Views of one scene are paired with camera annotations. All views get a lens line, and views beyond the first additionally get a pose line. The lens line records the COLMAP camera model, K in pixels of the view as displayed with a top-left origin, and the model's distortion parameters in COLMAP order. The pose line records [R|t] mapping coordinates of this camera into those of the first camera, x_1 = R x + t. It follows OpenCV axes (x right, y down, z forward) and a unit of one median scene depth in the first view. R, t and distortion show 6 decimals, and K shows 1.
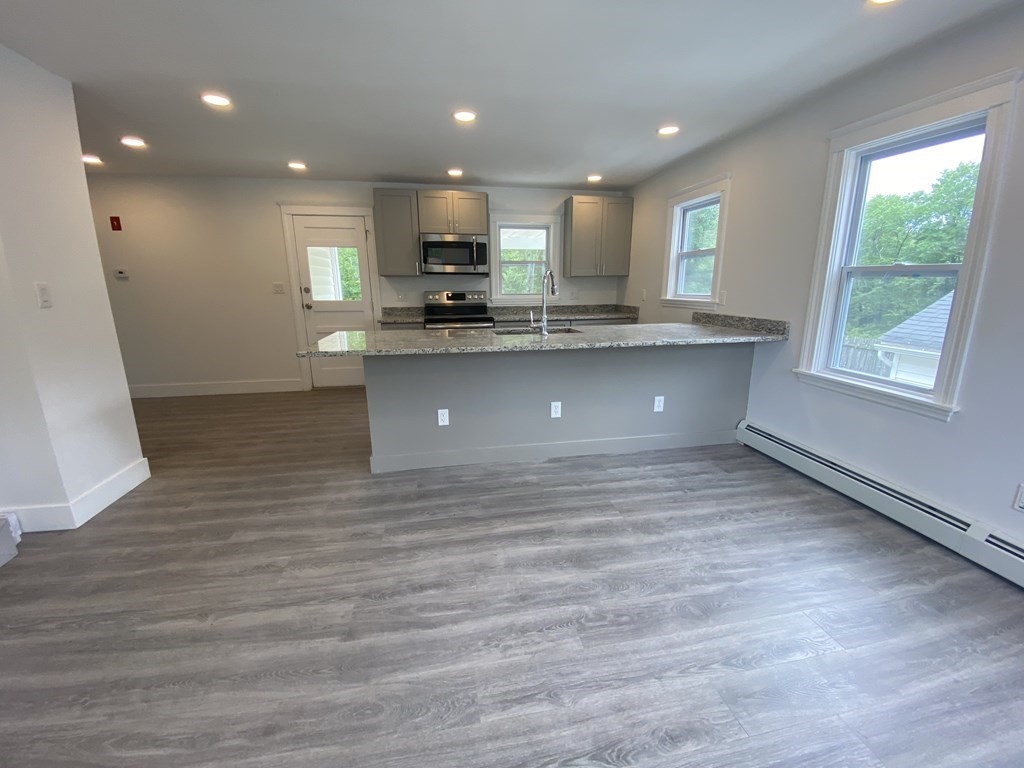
lens RADIAL K [[415.8, 0, 517.3], [0, 415.8, 375.0], [0, 0, 1]] dist [0.049332, -0.038060]
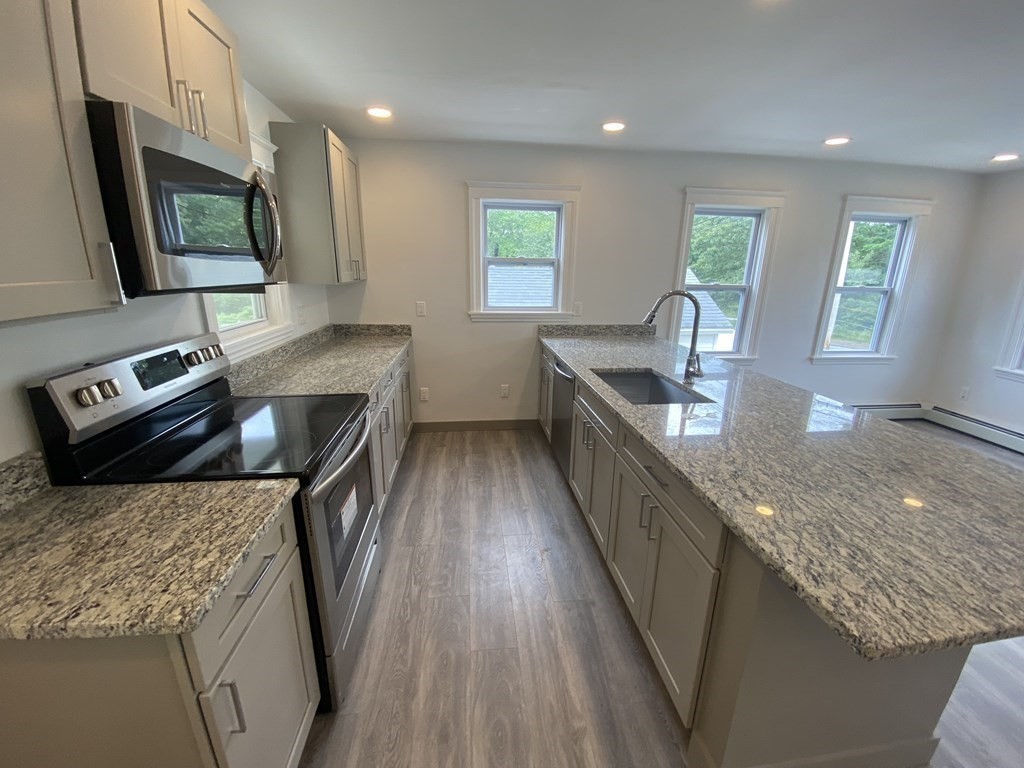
lens RADIAL K [[410.8, 0, 512.0], [0, 410.8, 384.0], [0, 0, 1]] dist [0.049596, -0.036768]
pose [[0.086001, -0.256330, 0.962756, -0.804144], [0.204557, 0.950291, 0.234739, -0.403567], [-0.975069, 0.176751, 0.134160, 1.518740]]
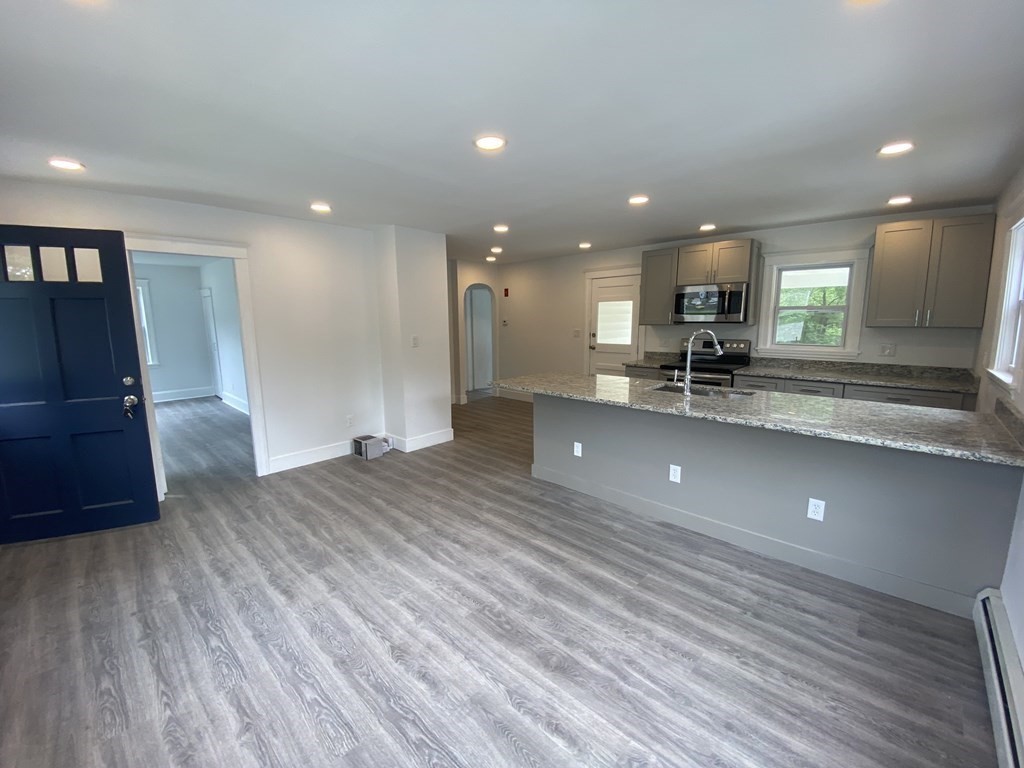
lens RADIAL K [[415.8, 0, 517.3], [0, 415.8, 375.0], [0, 0, 1]] dist [0.049332, -0.038060]
pose [[0.596369, 0.111728, -0.794897, 0.778052], [-0.168044, 0.985701, 0.012472, -0.115009], [0.784924, 0.126140, 0.606617, 0.115838]]
